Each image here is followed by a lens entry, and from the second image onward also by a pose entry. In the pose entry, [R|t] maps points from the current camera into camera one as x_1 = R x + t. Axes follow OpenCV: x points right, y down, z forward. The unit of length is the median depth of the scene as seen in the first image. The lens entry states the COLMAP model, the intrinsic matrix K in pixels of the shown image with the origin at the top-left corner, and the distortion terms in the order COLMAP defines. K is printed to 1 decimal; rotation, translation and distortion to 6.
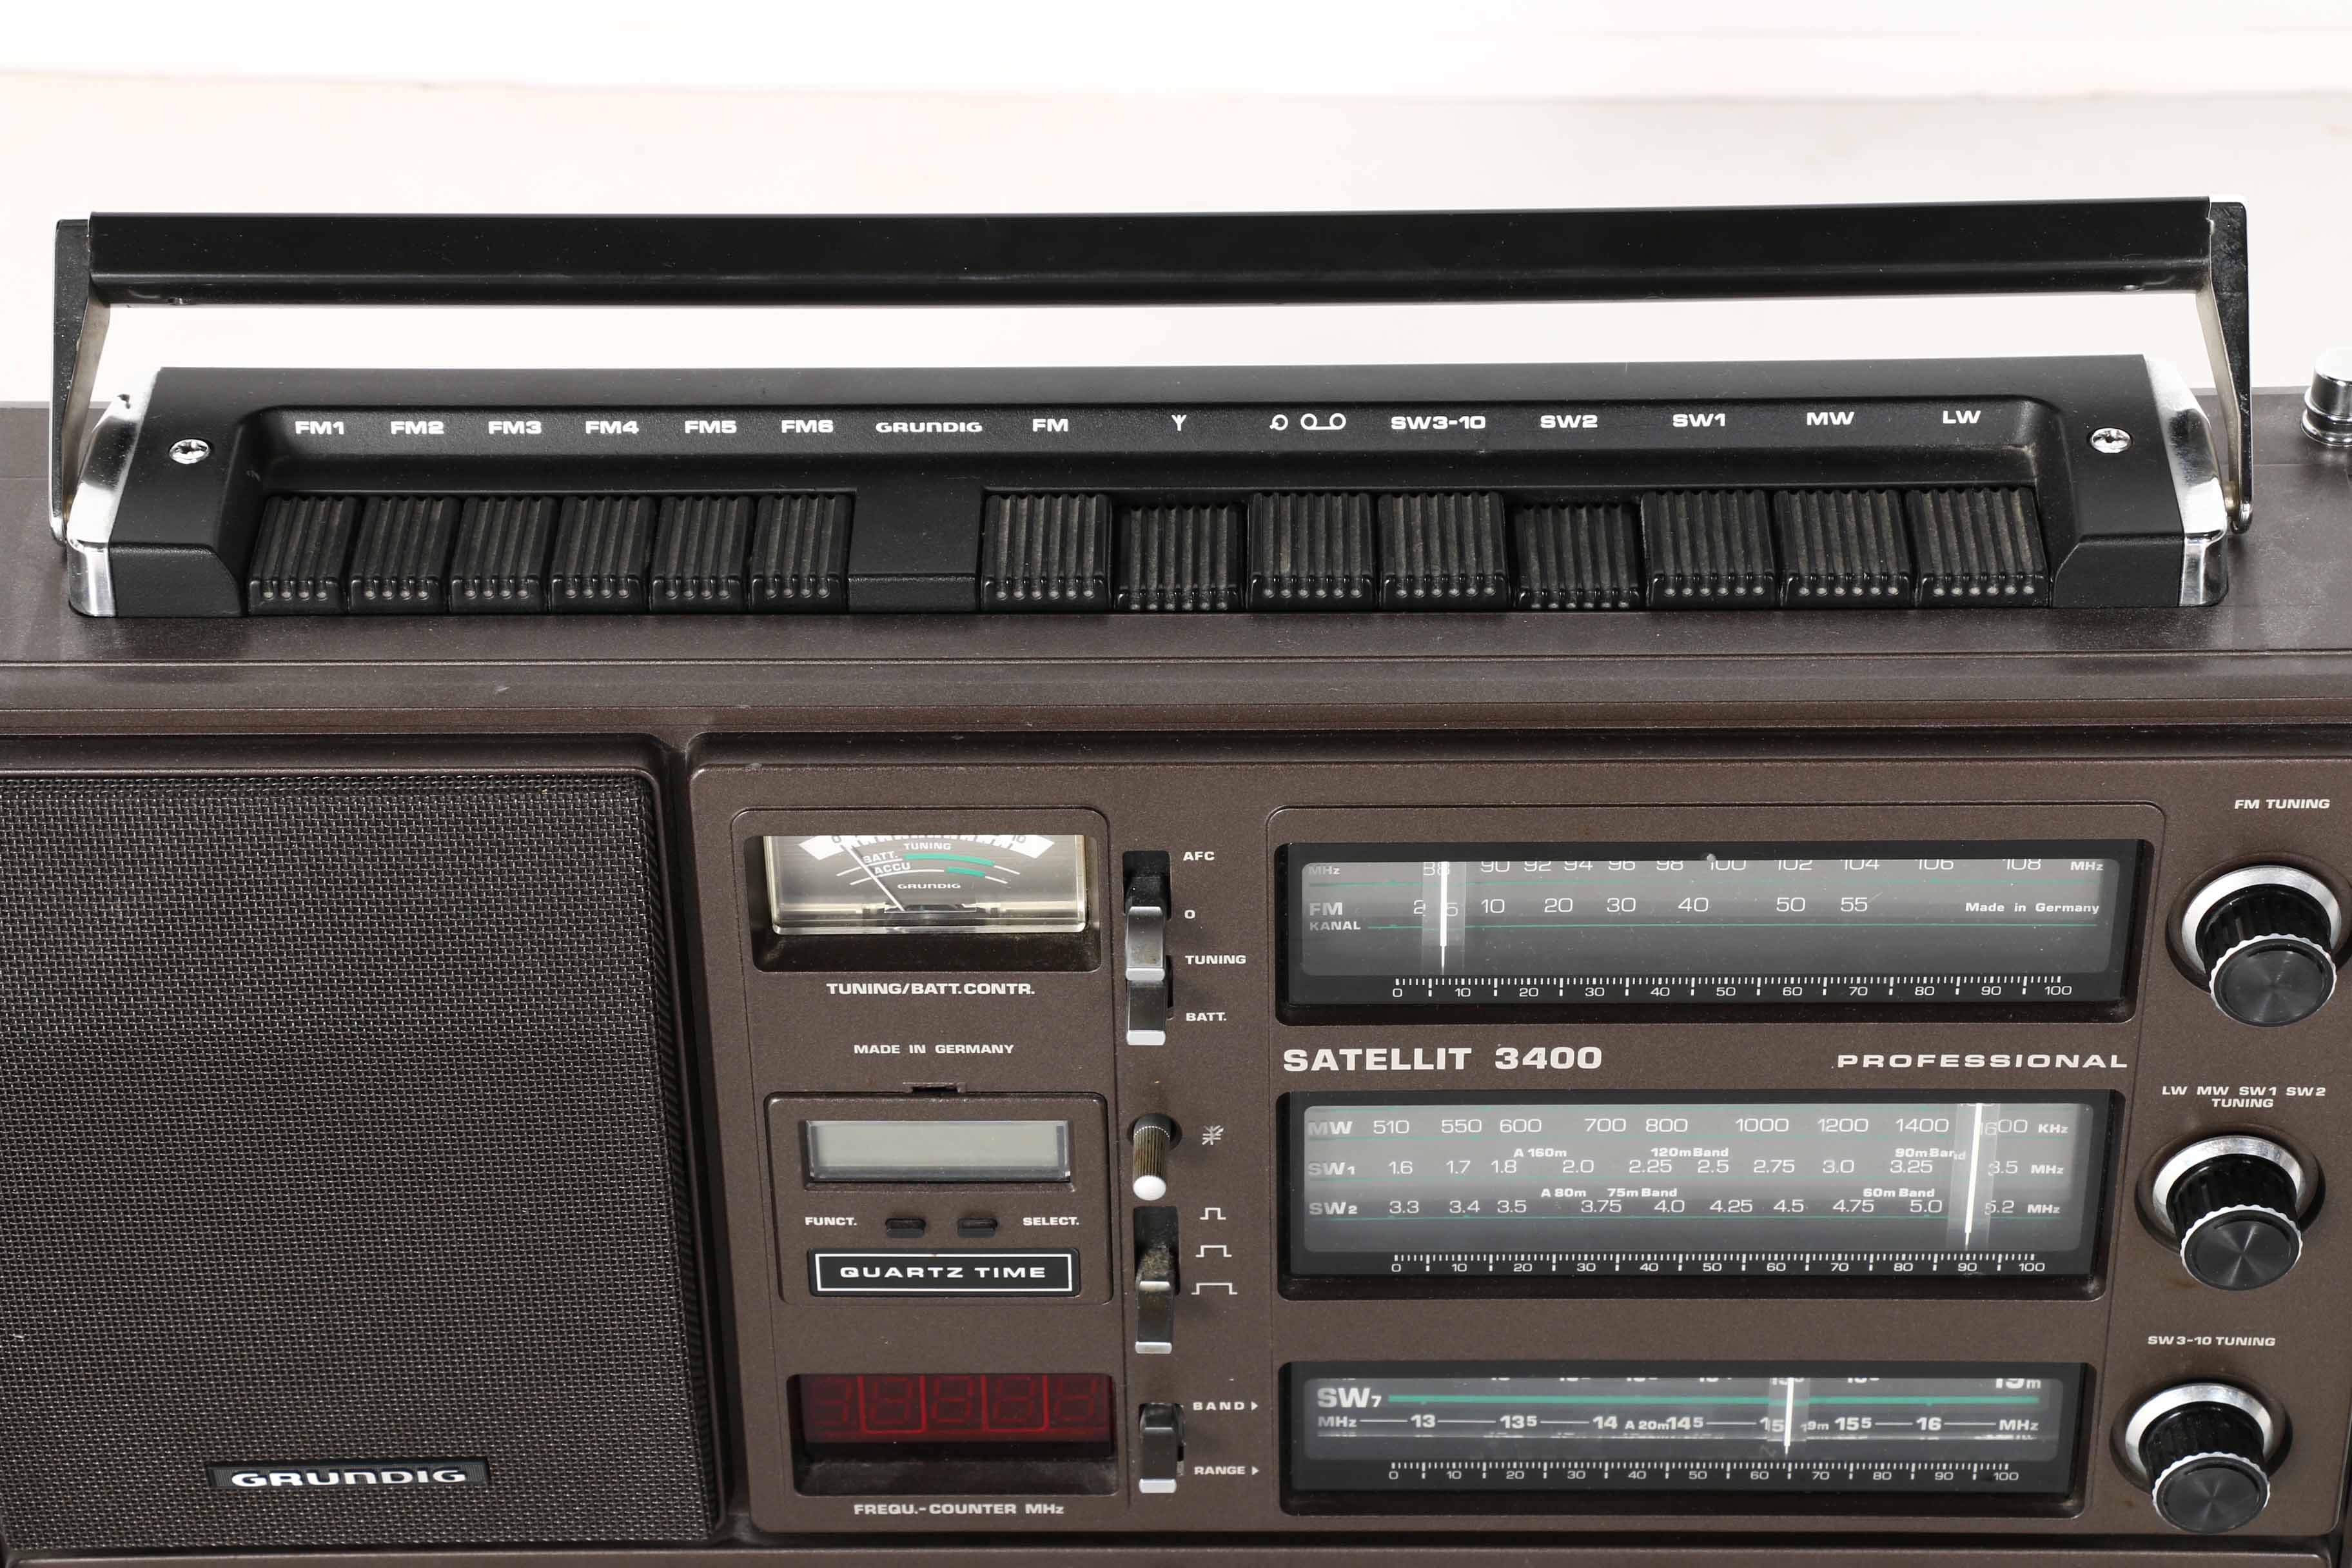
lens RADIAL K [[5508.4, 0, 1176.0], [0, 5508.4, 784.0], [0, 0, 1]] dist [0.246111, 0.780523]
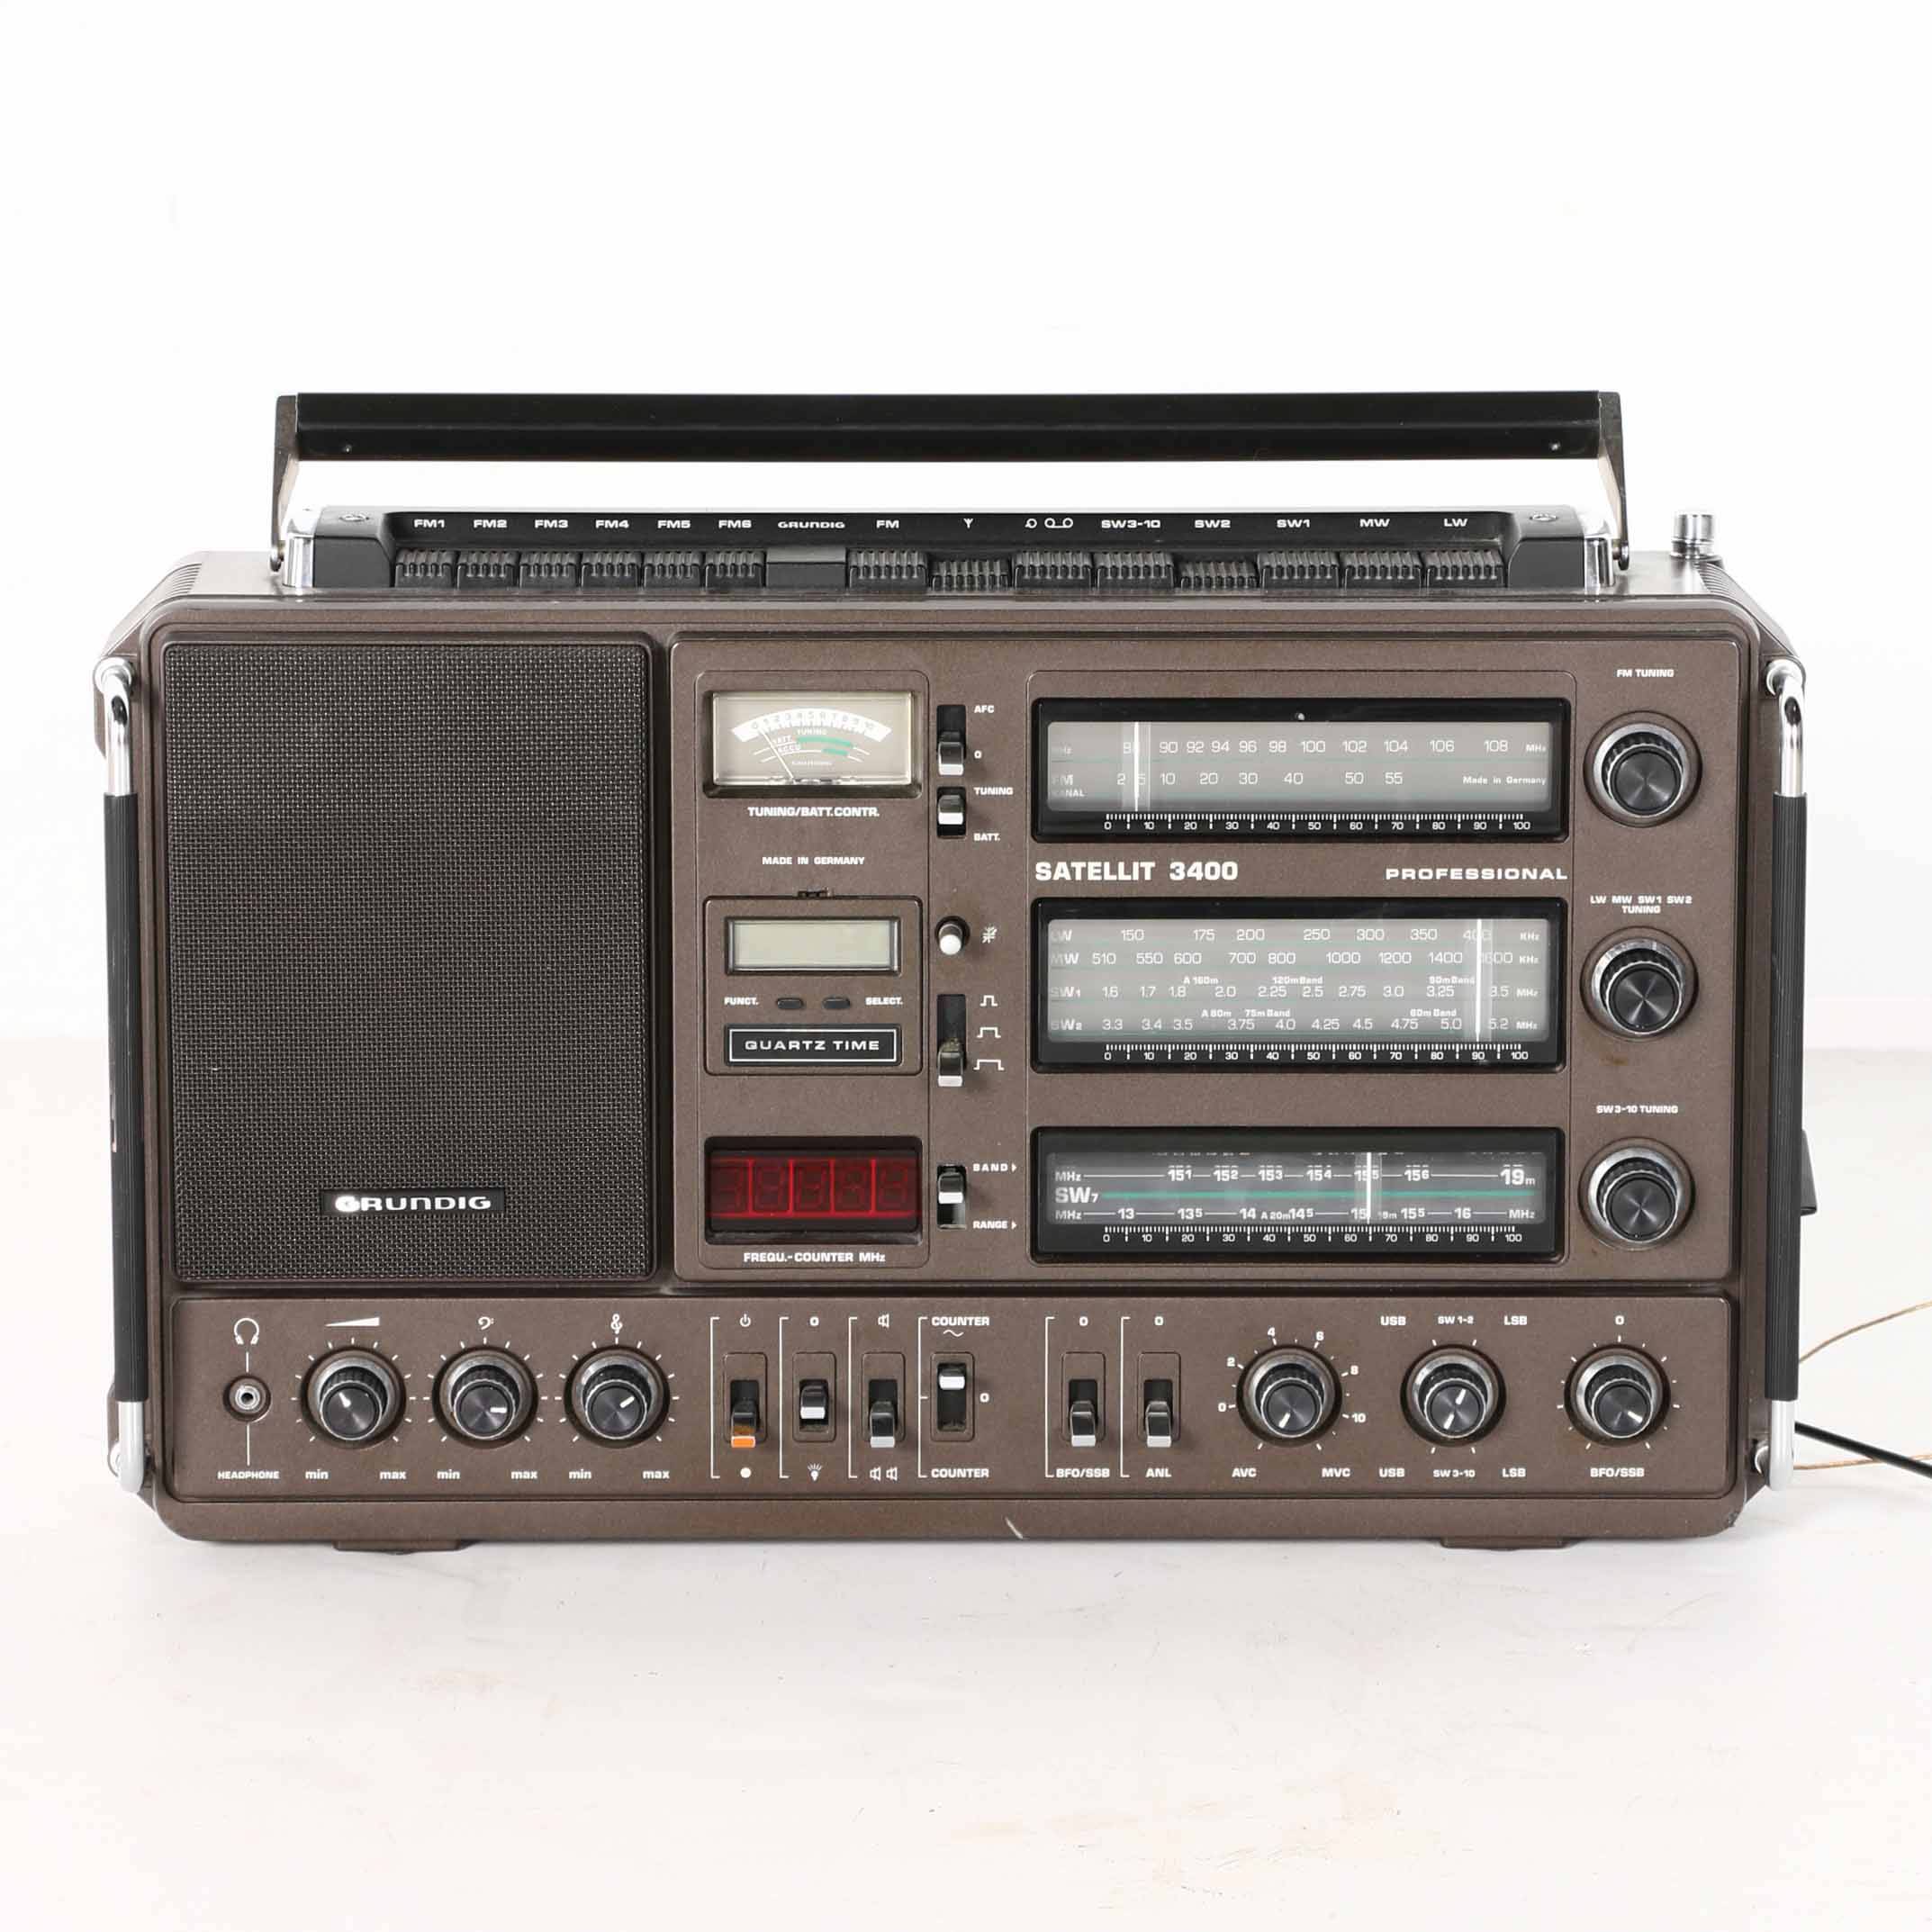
lens RADIAL K [[9653.8, 0, 995.2], [0, 9653.8, 1044.7], [0, 0, 1]] dist [0.604823, -3.616940]
pose [[0.999480, 0.012483, 0.029715, -0.072446], [0.002006, 0.896075, -0.443898, 1.302023], [-0.032168, 0.443727, 0.895584, -1.428103]]
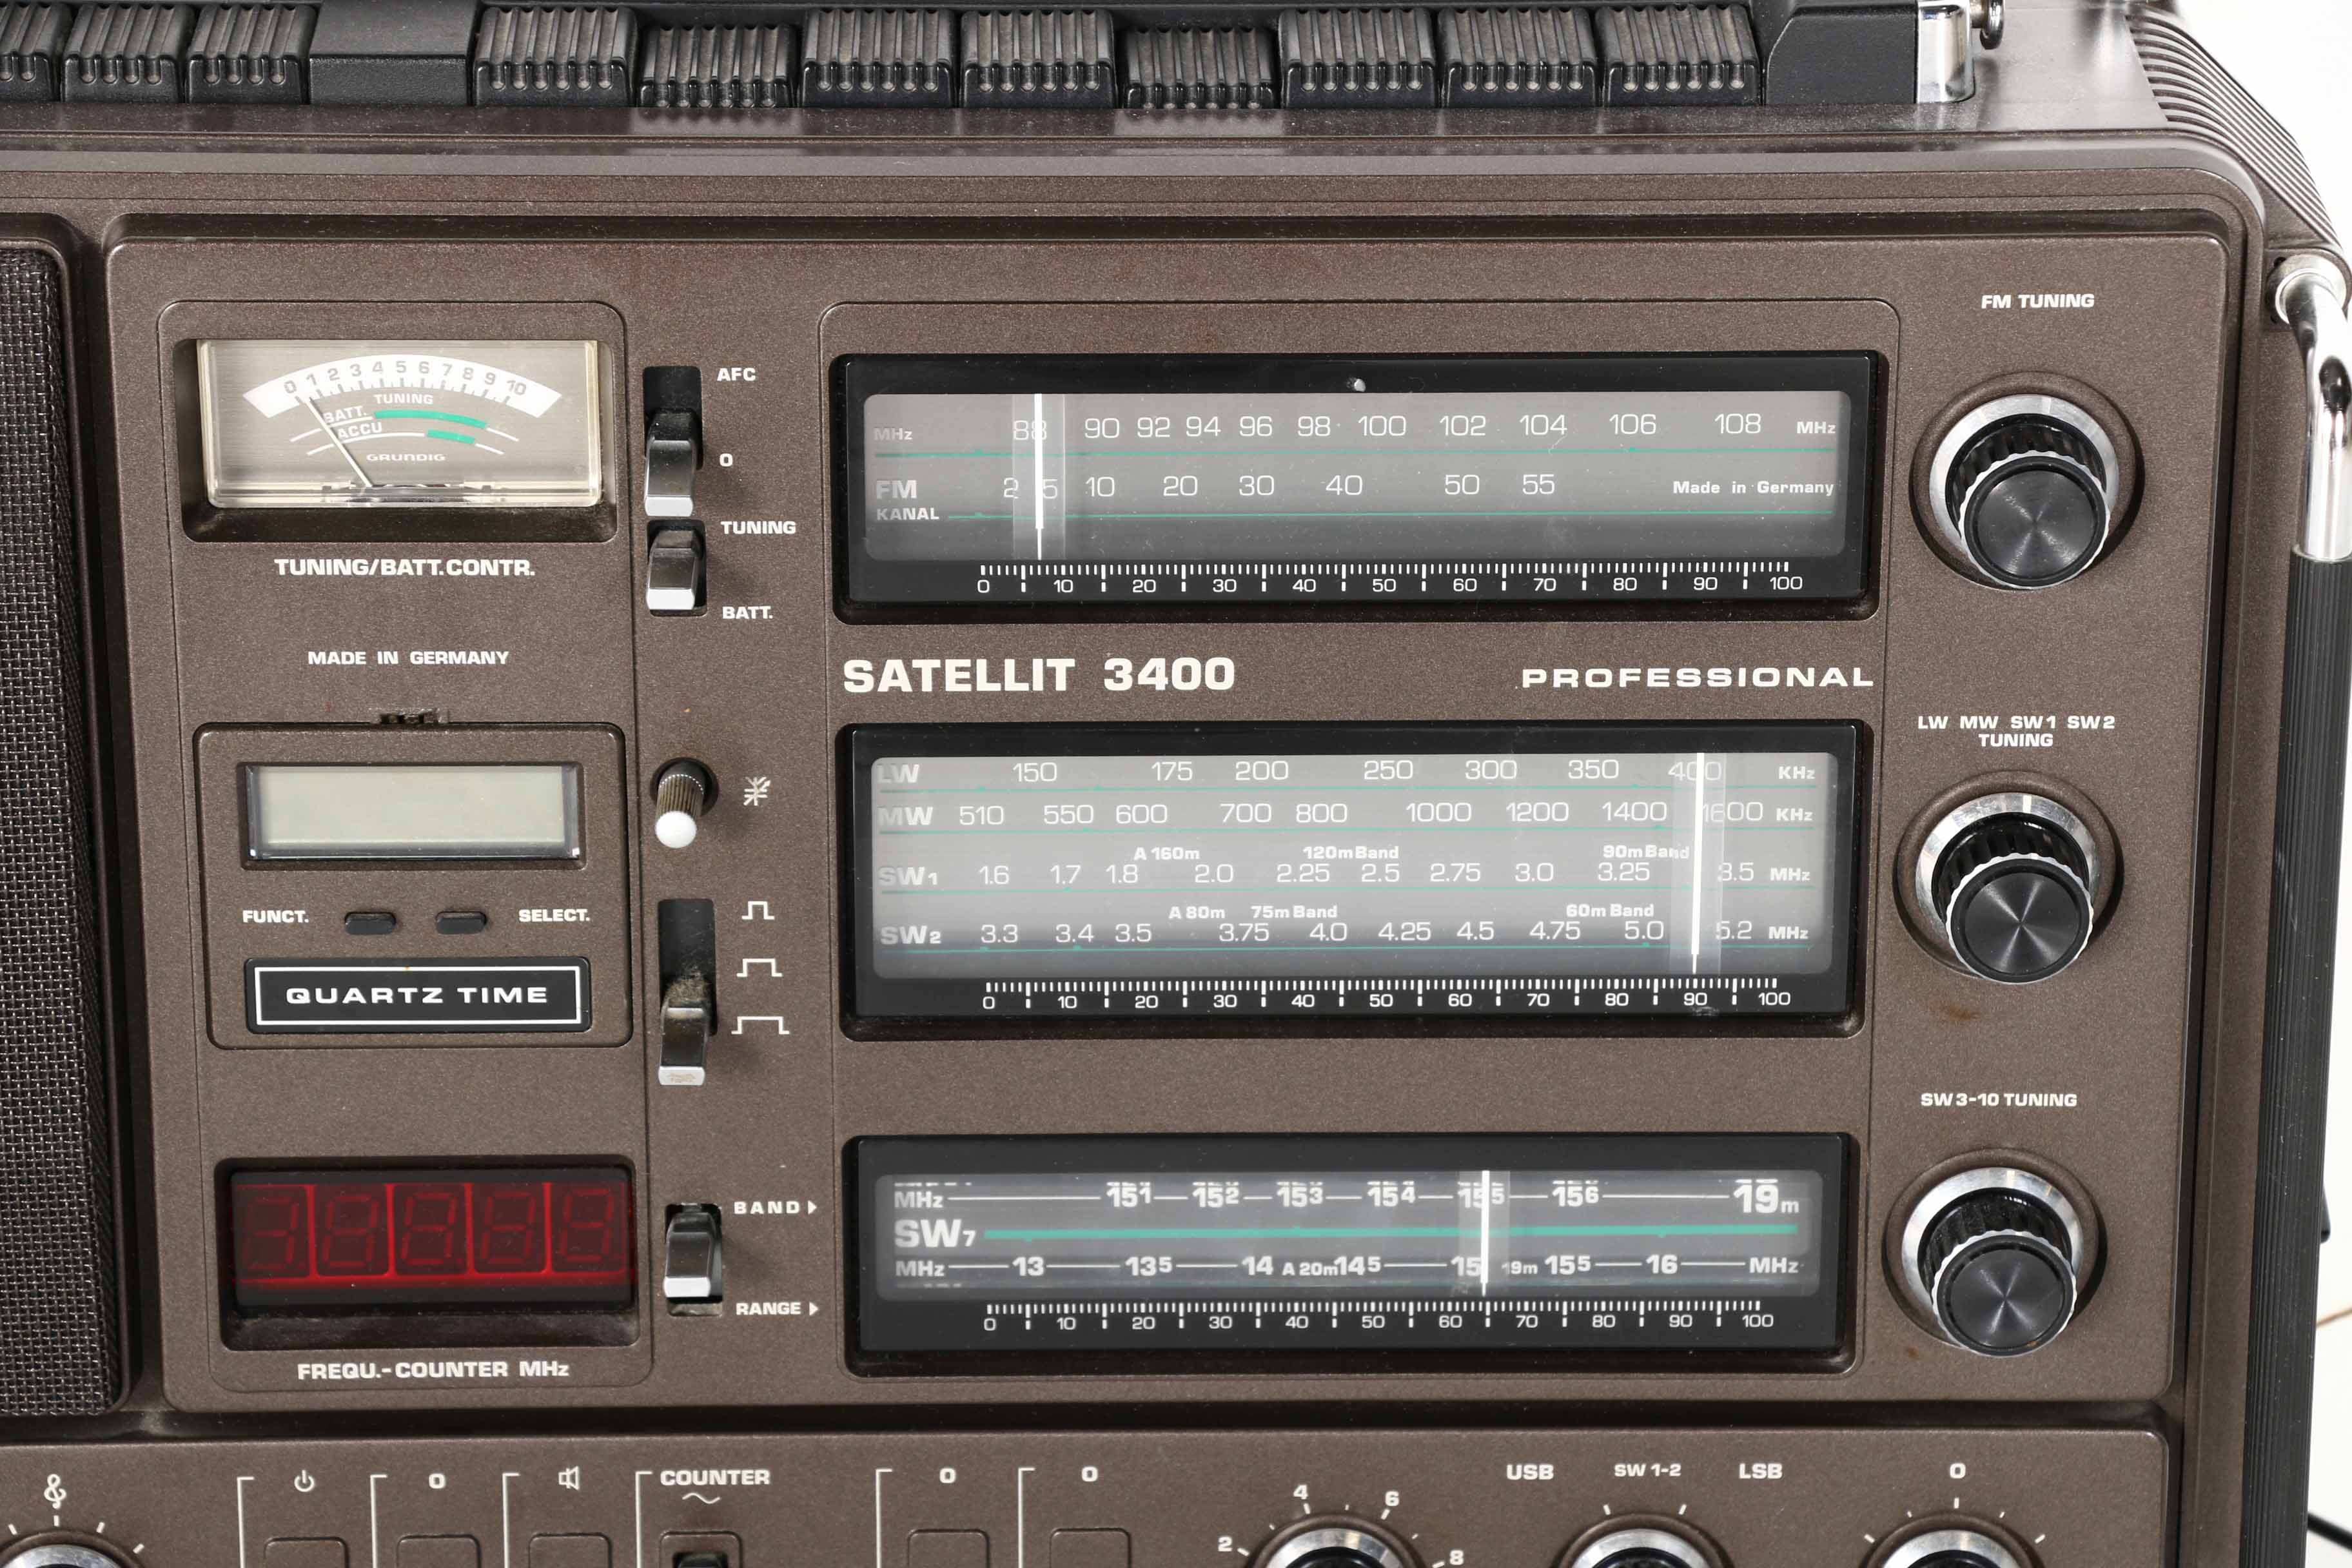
lens RADIAL K [[7956.5, 0, 1176.0], [0, 7956.5, 784.0], [0, 0, 1]] dist [0.554493, 2.129652]
pose [[0.999485, 0.005753, 0.031556, 0.031121], [0.002665, 0.965488, -0.260432, 0.366475], [-0.031965, 0.260382, 0.964976, -0.126921]]
